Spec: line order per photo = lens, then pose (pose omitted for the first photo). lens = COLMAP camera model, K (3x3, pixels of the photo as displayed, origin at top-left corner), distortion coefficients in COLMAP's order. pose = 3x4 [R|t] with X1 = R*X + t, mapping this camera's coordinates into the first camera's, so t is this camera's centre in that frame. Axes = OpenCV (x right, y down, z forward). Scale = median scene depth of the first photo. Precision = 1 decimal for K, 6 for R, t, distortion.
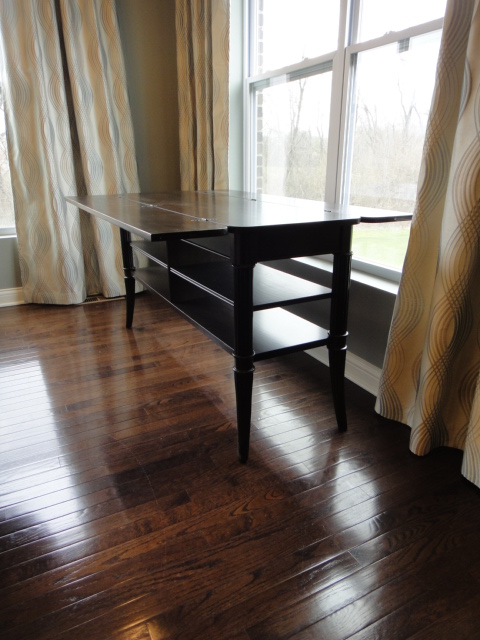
lens RADIAL K [[458.3, 0, 241.4], [0, 458.3, 312.3], [0, 0, 1]] dist [0.006179, -0.004241]
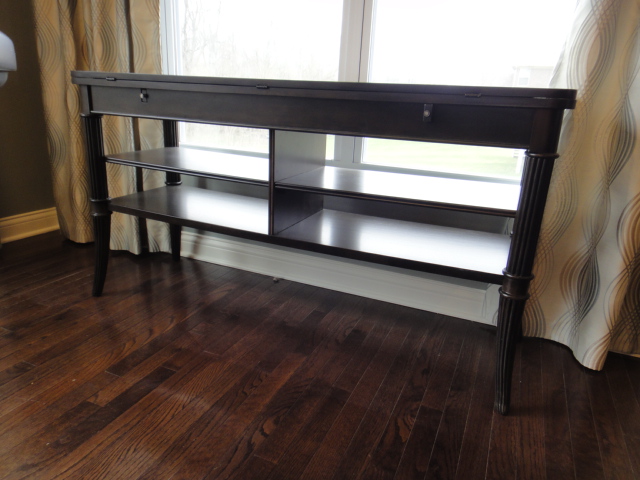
lens RADIAL K [[449.0, 0, 320.0], [0, 449.0, 240.0], [0, 0, 1]] dist [-0.010298, -0.002562]
pose [[0.775349, -0.159311, 0.611109, -0.345318], [0.154944, 0.986071, 0.060474, -0.050920], [-0.612231, 0.047799, 0.789233, 0.409316]]
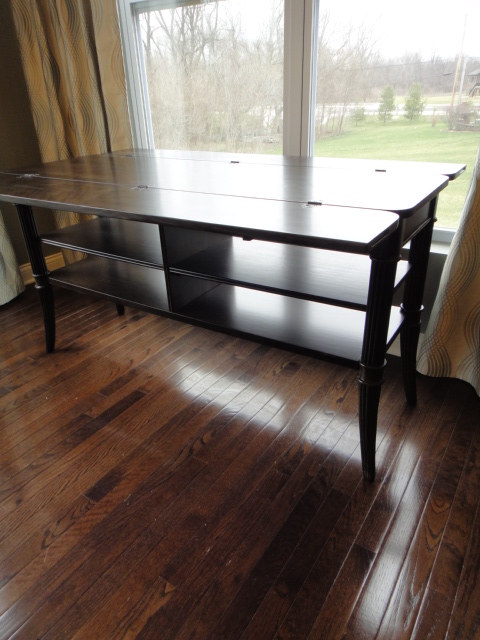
lens RADIAL K [[449.0, 0, 244.3], [0, 449.0, 325.5], [0, 0, 1]] dist [-0.010298, -0.002562]
pose [[0.870546, -0.256878, 0.419719, -0.313631], [0.188795, 0.962014, 0.197194, -0.109545], [-0.454430, -0.092426, 0.885974, 0.243007]]
